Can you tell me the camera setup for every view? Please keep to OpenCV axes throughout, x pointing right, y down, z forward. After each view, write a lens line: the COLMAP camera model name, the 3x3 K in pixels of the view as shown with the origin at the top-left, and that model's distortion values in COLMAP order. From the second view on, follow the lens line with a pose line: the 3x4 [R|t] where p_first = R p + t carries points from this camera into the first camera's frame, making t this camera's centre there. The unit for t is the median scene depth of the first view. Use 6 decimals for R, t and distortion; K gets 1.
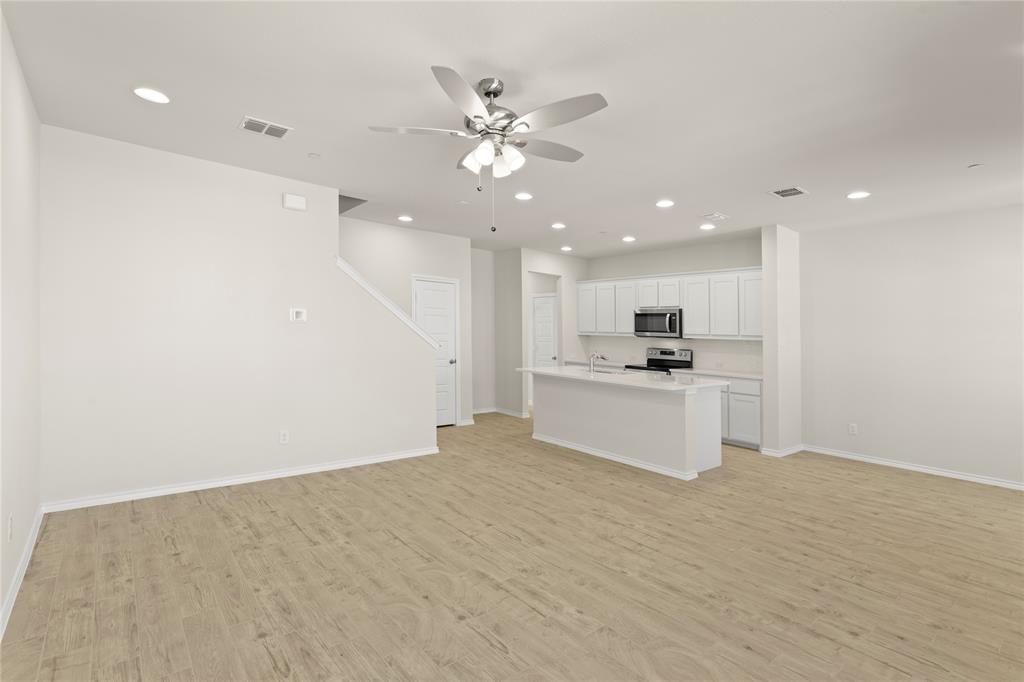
lens RADIAL K [[484.6, 0, 523.3], [0, 484.6, 338.8], [0, 0, 1]] dist [-0.000023, -0.000538]
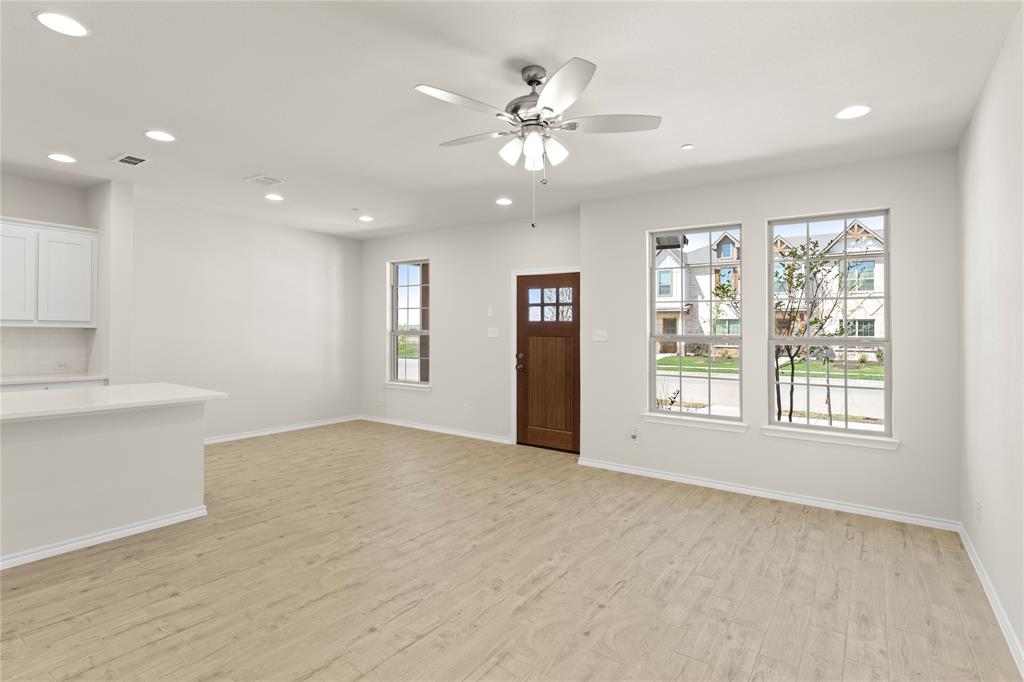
lens RADIAL K [[521.4, 0, 512.9], [0, 521.4, 334.4], [0, 0, 1]] dist [-0.000949, -0.000302]
pose [[-0.256740, -0.037589, 0.965749, -0.666427], [-0.009658, 0.999293, 0.036327, -0.033266], [-0.966432, 0.000000, -0.256922, 0.853753]]
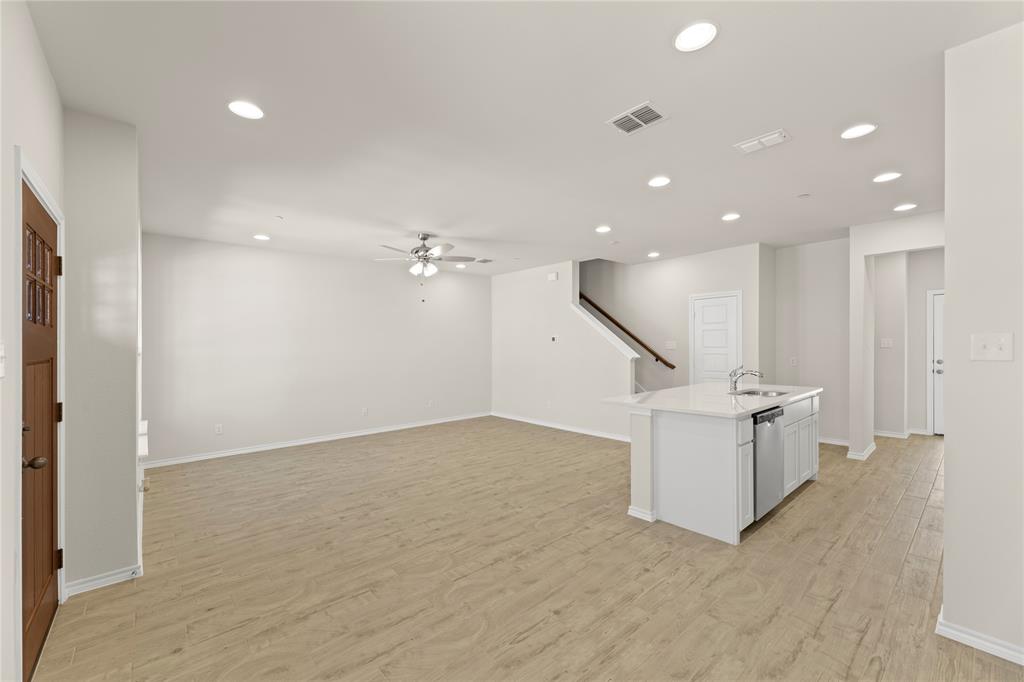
lens RADIAL K [[419.1, 0, 498.7], [0, 419.1, 342.2], [0, 0, 1]] dist [-0.000061, -0.000271]
pose [[-0.004539, -0.035395, -0.999363, 1.253692], [-0.000676, 0.999373, -0.035392, 0.017721], [0.999989, 0.000515, -0.004561, 0.890272]]
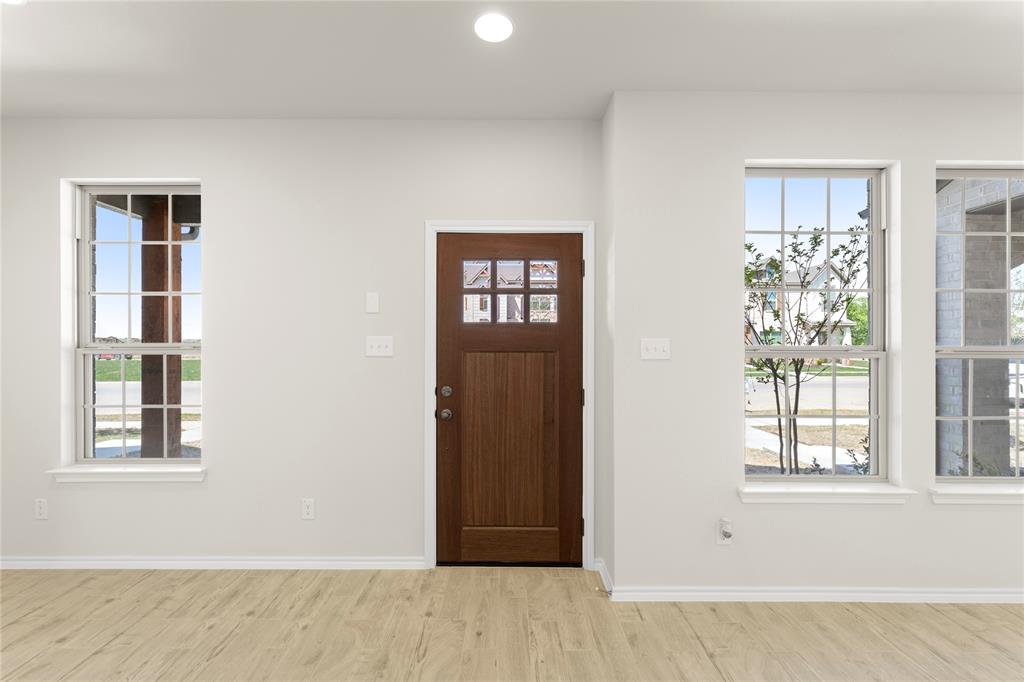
lens RADIAL K [[442.9, 0, 512.0], [0, 442.9, 341.0], [0, 0, 1]] dist [-0.000188, 0.000702]
pose [[-0.759674, -0.026880, 0.649748, 0.332002], [-0.017285, 0.999627, 0.021145, -0.004180], [-0.650074, 0.004833, -0.759855, 0.874825]]
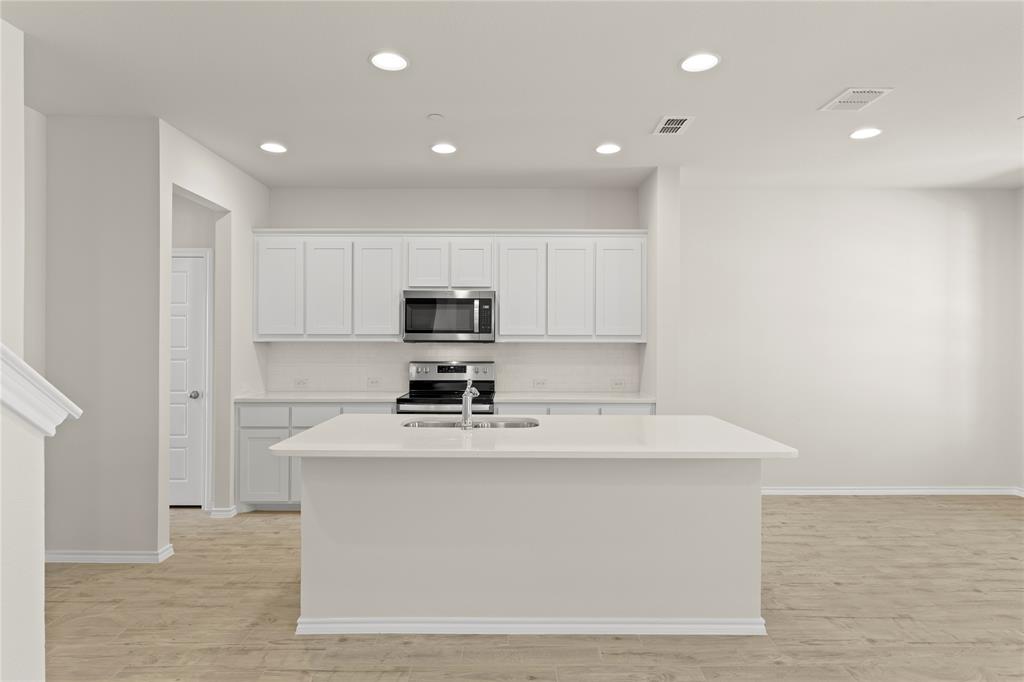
lens RADIAL K [[563.4, 0, 508.1], [0, 563.4, 344.1], [0, 0, 1]] dist [0.004598, -0.002059]
pose [[0.647009, -0.031572, 0.761828, -0.299969], [0.022780, 0.999497, 0.022075, -0.024019], [-0.762142, 0.003072, 0.647403, 0.951309]]
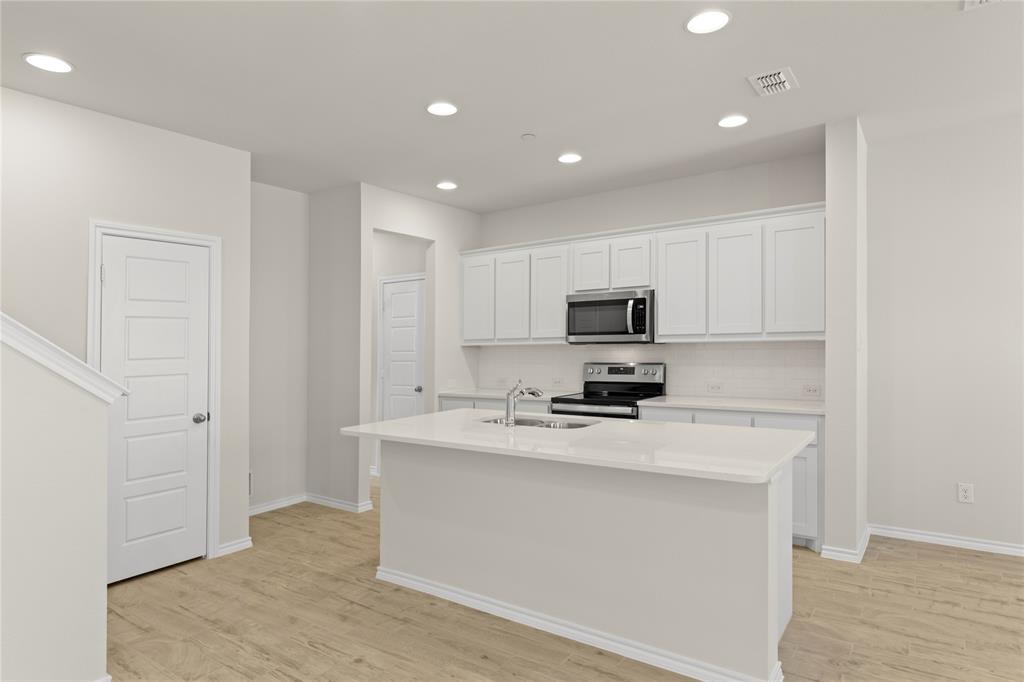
lens RADIAL K [[591.0, 0, 532.9], [0, 591.0, 339.2], [0, 0, 1]] dist [0.003111, 0.001840]
pose [[0.966467, -0.045017, 0.252816, 0.044778], [0.048540, 0.998791, -0.007711, -0.012798], [-0.252163, 0.019724, 0.967484, 0.656387]]
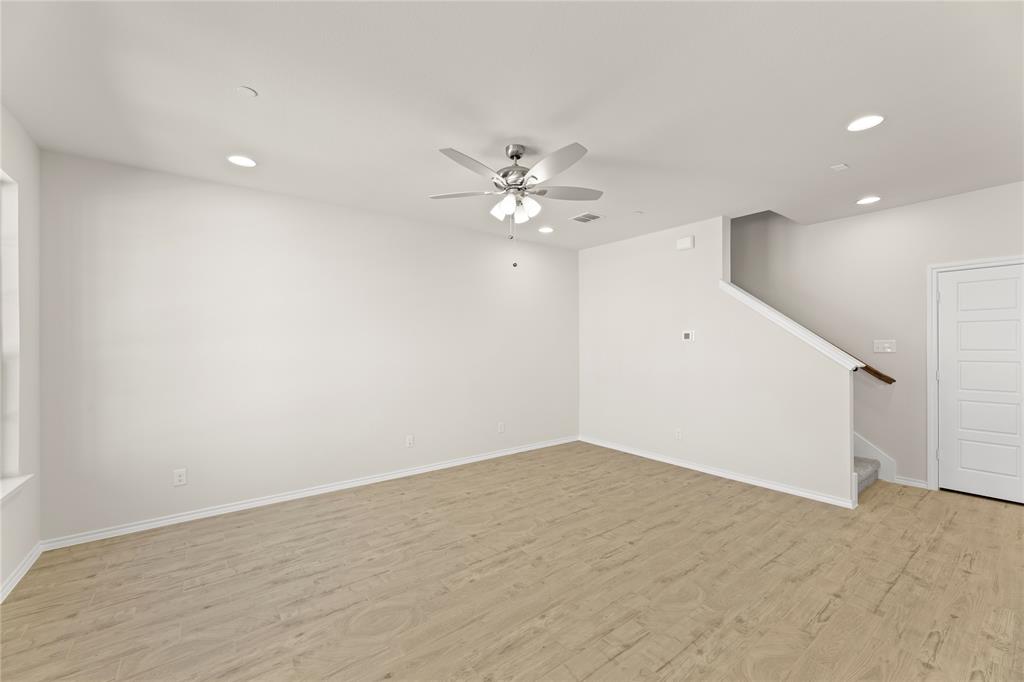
lens RADIAL K [[412.8, 0, 509.1], [0, 412.8, 349.7], [0, 0, 1]] dist [0.000427, -0.000207]
pose [[-0.065011, -0.019563, -0.997693, 0.679358], [-0.008241, 0.999784, -0.019067, 0.006838], [0.997851, 0.006983, -0.065158, 0.687709]]
